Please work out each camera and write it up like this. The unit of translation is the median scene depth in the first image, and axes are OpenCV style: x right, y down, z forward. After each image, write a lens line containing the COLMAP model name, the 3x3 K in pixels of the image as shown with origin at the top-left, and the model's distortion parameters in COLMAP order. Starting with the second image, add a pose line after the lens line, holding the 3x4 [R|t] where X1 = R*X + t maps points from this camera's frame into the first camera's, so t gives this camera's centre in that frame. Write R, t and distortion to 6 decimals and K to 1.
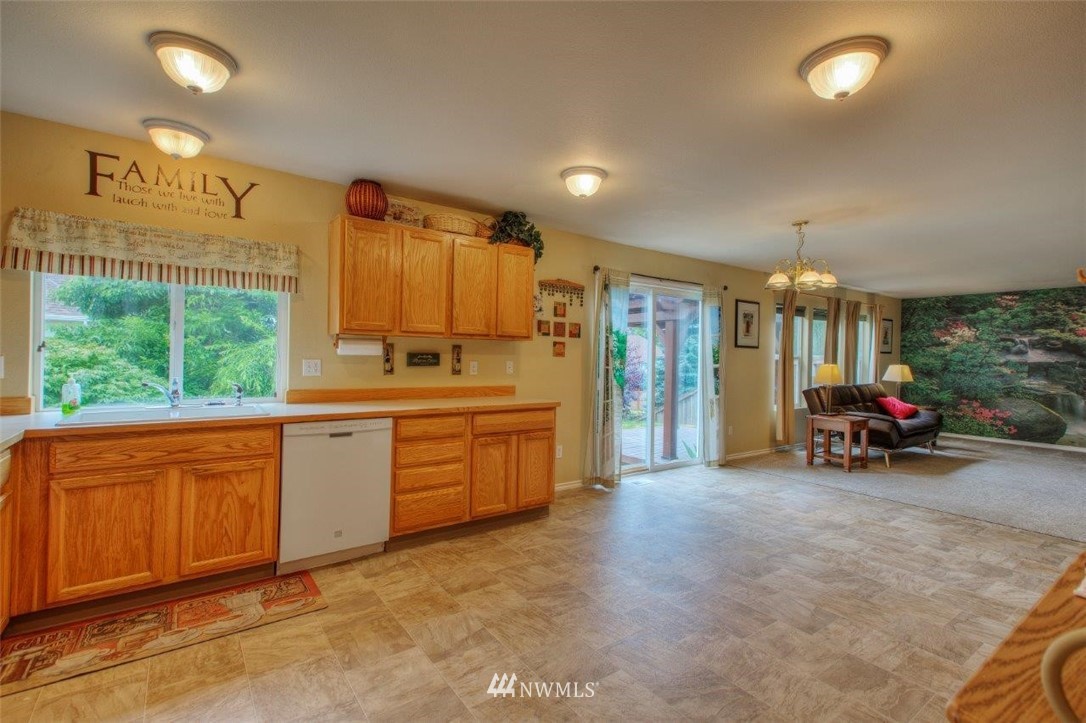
lens RADIAL K [[493.3, 0, 539.0], [0, 493.3, 357.5], [0, 0, 1]] dist [0.018719, -0.000499]
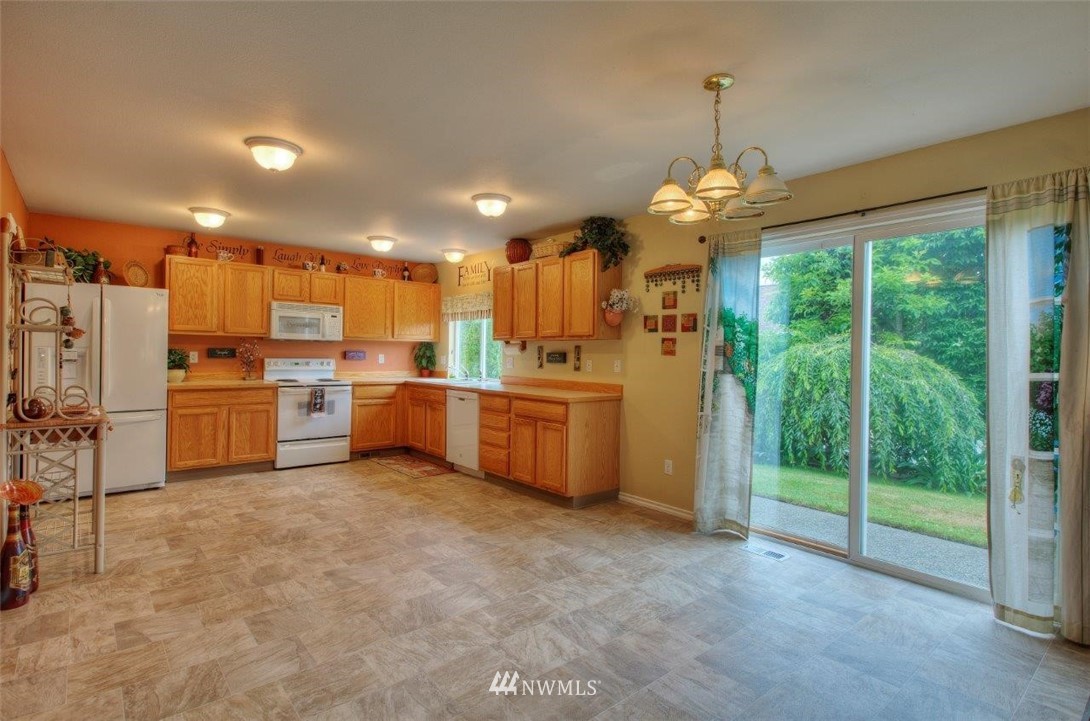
lens RADIAL K [[543.5, 0, 542.3], [0, 543.5, 356.9], [0, 0, 1]] dist [0.014464, -0.000384]
pose [[0.076953, -0.011828, -0.996965, 0.780121], [-0.017228, 0.999765, -0.013191, 0.013841], [0.996886, 0.018191, 0.076731, 0.575812]]
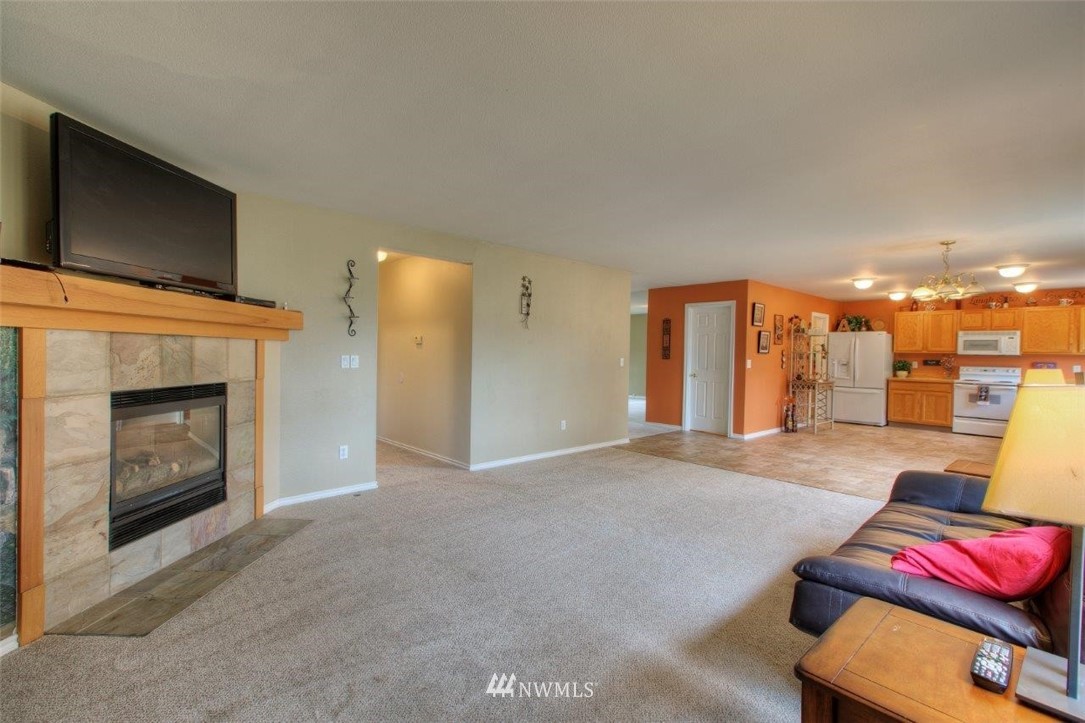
lens RADIAL K [[486.1, 0, 539.4], [0, 486.1, 361.6], [0, 0, 1]] dist [0.033284, -0.007486]
pose [[-0.991893, -0.034739, -0.122236, 1.186020], [-0.037211, 0.999145, 0.017996, 0.018341], [0.121506, 0.022399, -0.992338, 1.506223]]
